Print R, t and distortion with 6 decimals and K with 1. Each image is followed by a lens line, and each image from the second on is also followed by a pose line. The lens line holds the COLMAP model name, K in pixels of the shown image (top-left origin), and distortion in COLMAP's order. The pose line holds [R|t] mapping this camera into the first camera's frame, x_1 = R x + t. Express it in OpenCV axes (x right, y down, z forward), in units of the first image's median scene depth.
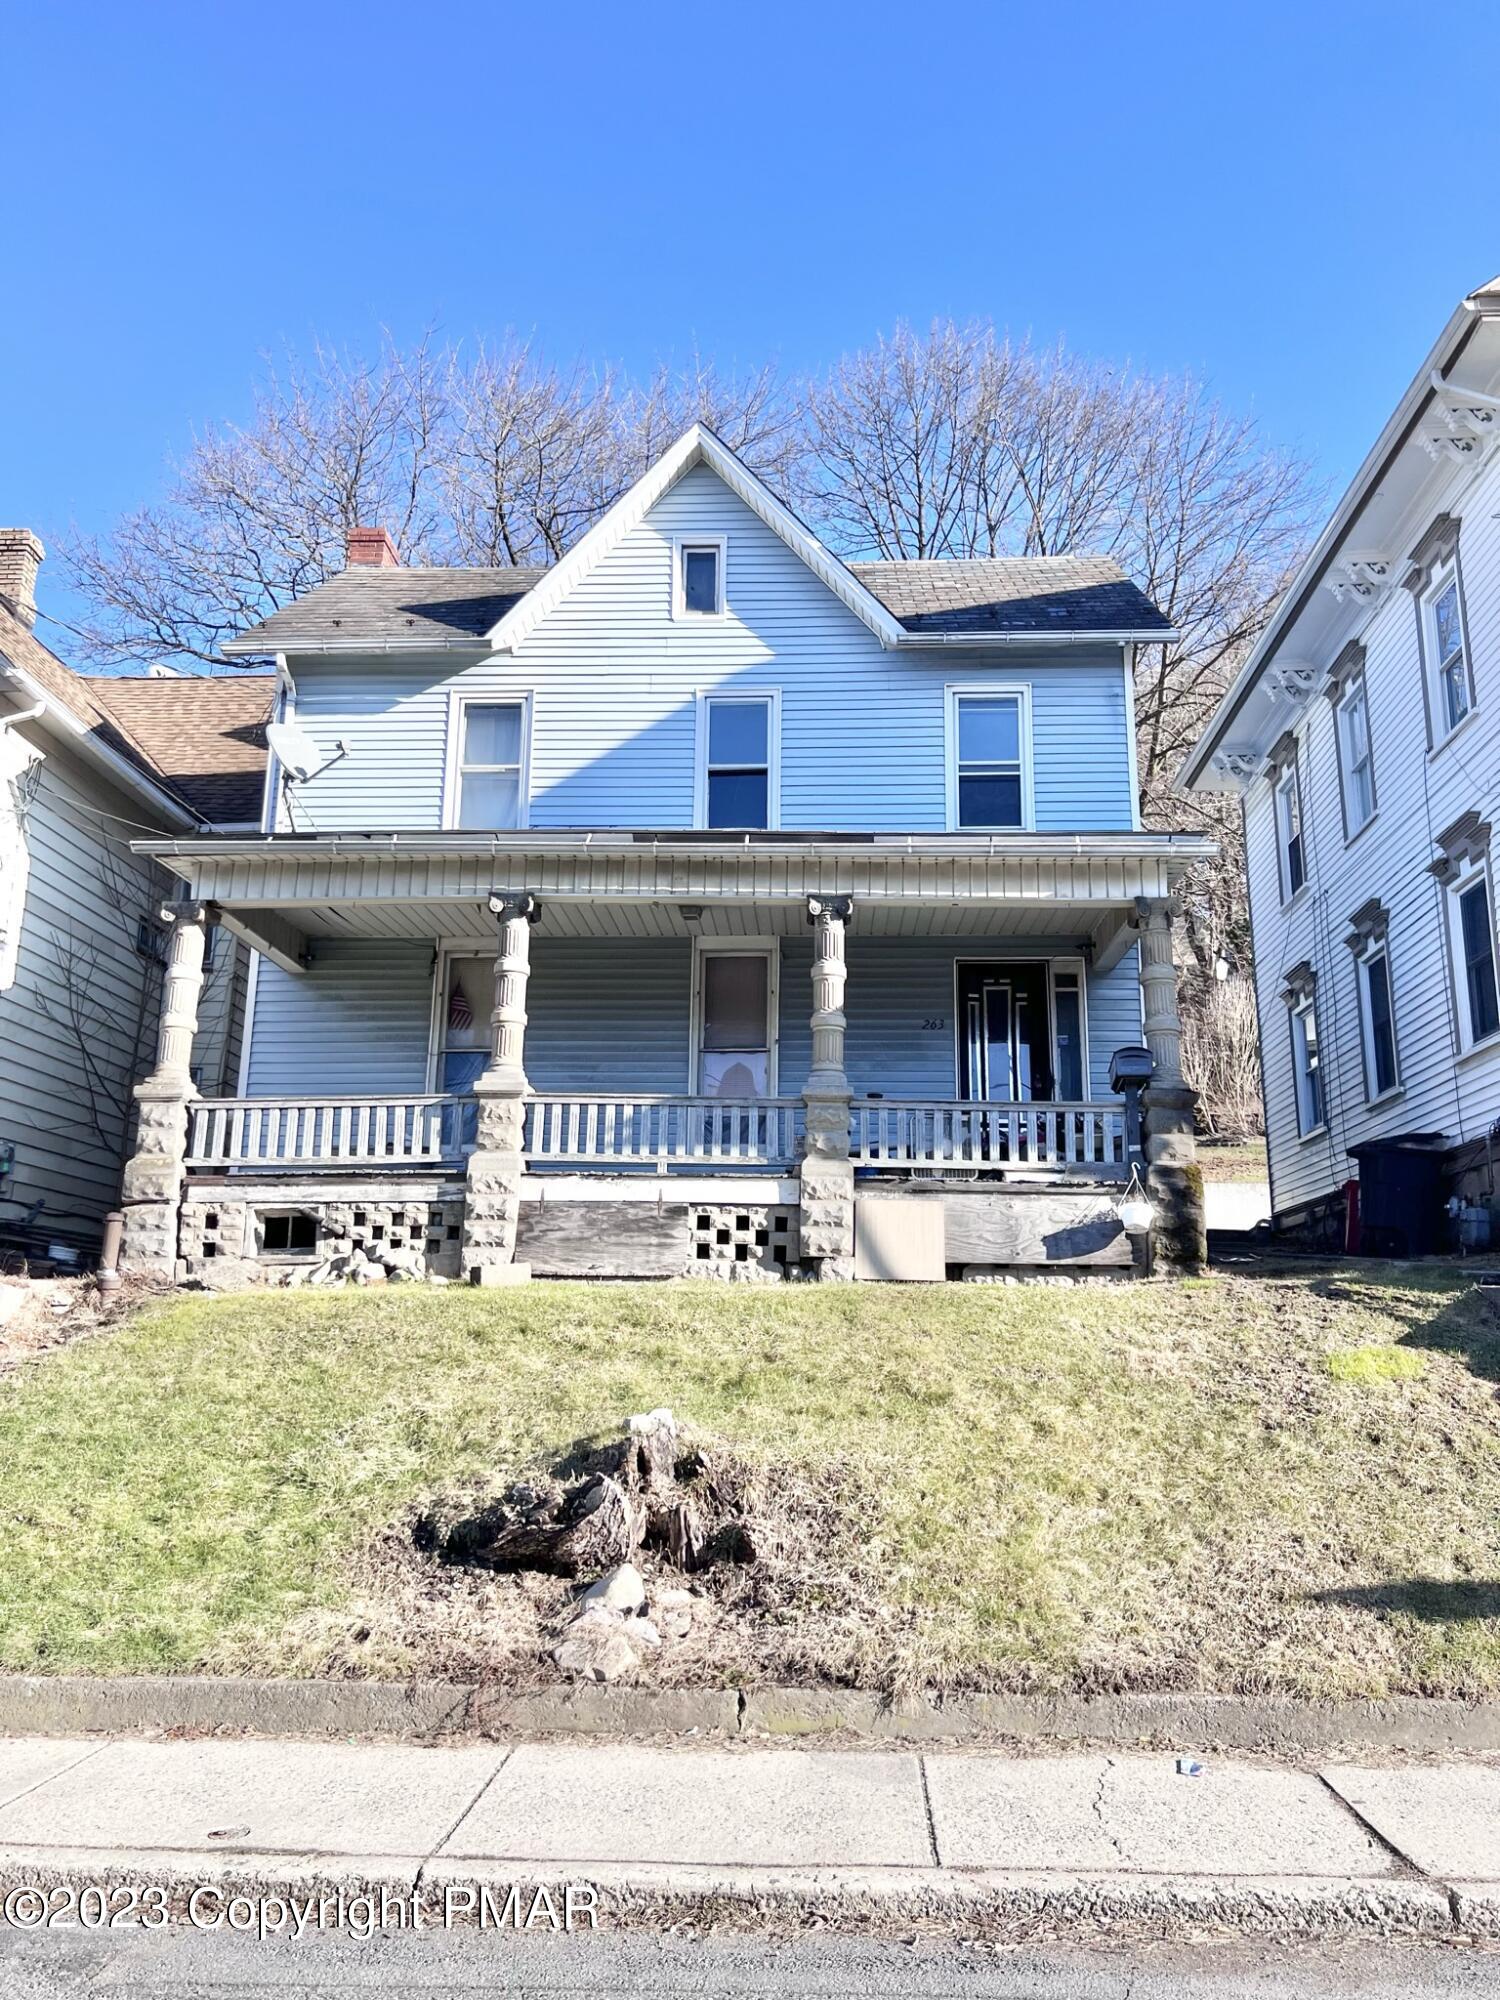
lens RADIAL K [[1520.7, 0, 753.1], [0, 1520.7, 999.1], [0, 0, 1]] dist [0.000283, 0.000010]
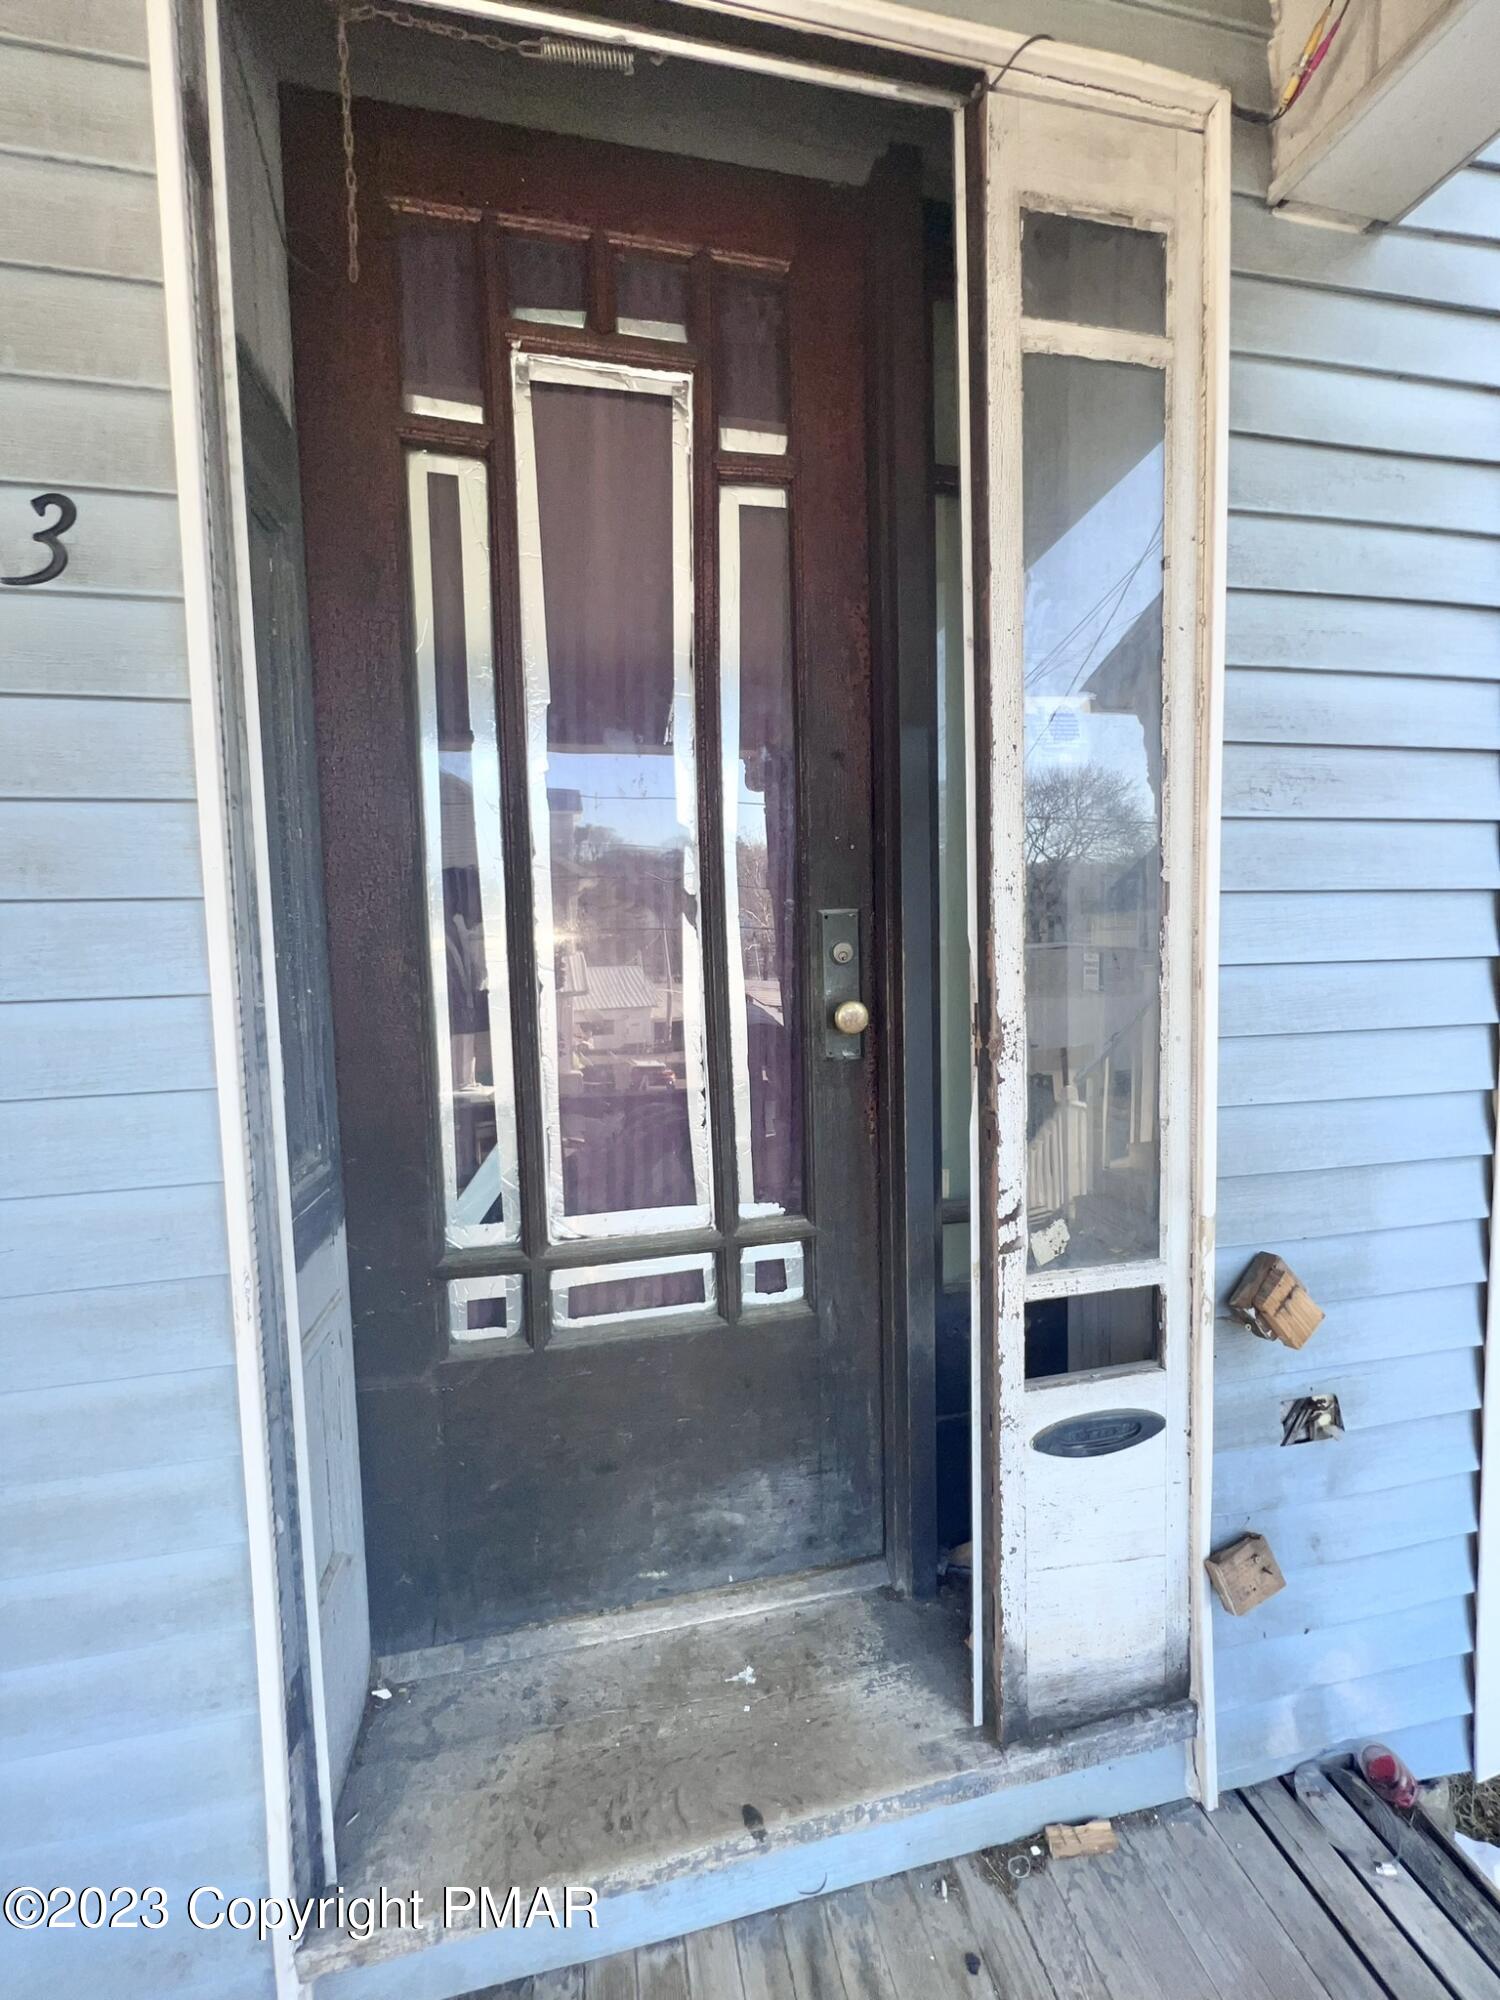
lens RADIAL K [[798.3, 0, 747.7], [0, 798.3, 996.9], [0, 0, 1]] dist [0.000065, 0.000422]
pose [[0.965898, -0.047525, 0.254525, 0.151956], [-0.029874, 0.955991, 0.291871, 0.029035], [-0.257195, -0.289521, 0.921970, 0.907812]]
